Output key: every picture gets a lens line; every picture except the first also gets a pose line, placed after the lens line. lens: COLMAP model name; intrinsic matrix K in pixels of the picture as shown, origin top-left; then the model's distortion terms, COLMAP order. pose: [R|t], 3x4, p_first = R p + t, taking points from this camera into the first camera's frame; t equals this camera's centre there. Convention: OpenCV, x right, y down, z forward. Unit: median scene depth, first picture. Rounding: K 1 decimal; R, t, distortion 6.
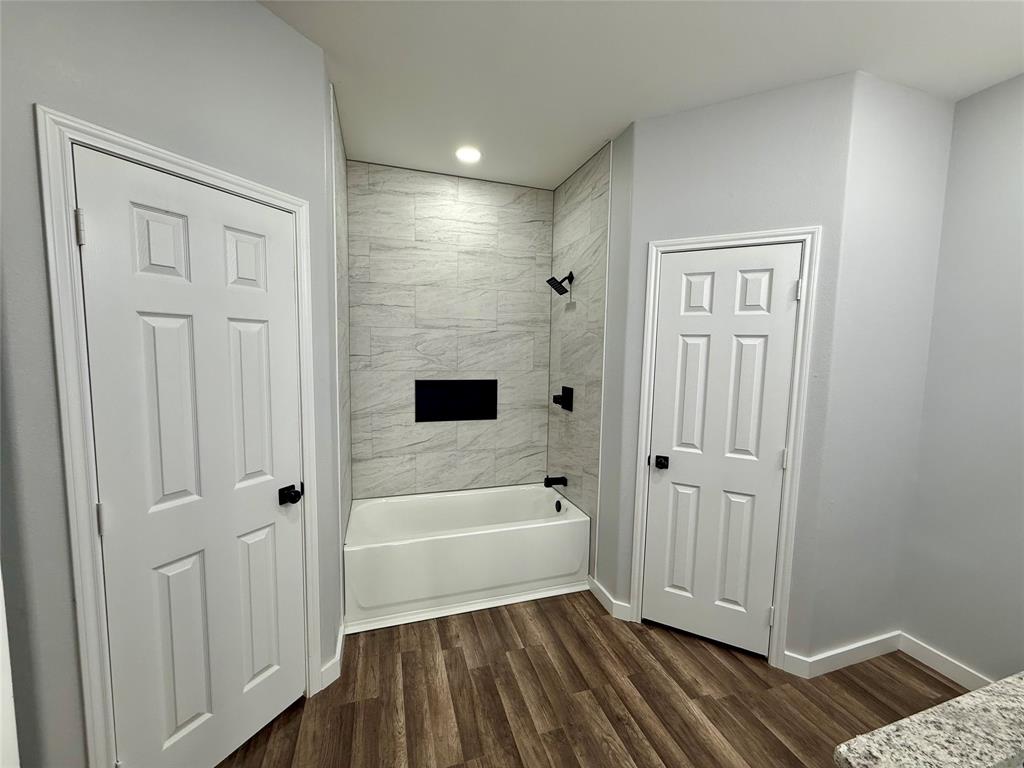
lens RADIAL K [[411.1, 0, 512.0], [0, 411.1, 384.0], [0, 0, 1]] dist [0.001561, 0.000122]
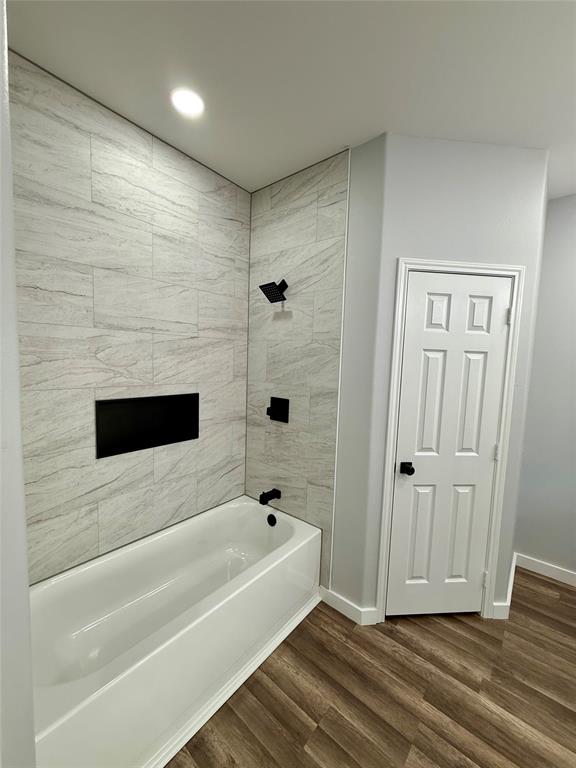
lens RADIAL K [[305.0, 0, 288.0], [0, 305.0, 384.0], [0, 0, 1]] dist [-0.000326, 0.000207]
pose [[0.844609, -0.033645, 0.534325, -0.247058], [0.028160, 0.999434, 0.018420, -0.040806], [-0.534642, -0.000511, 0.845078, 0.393813]]
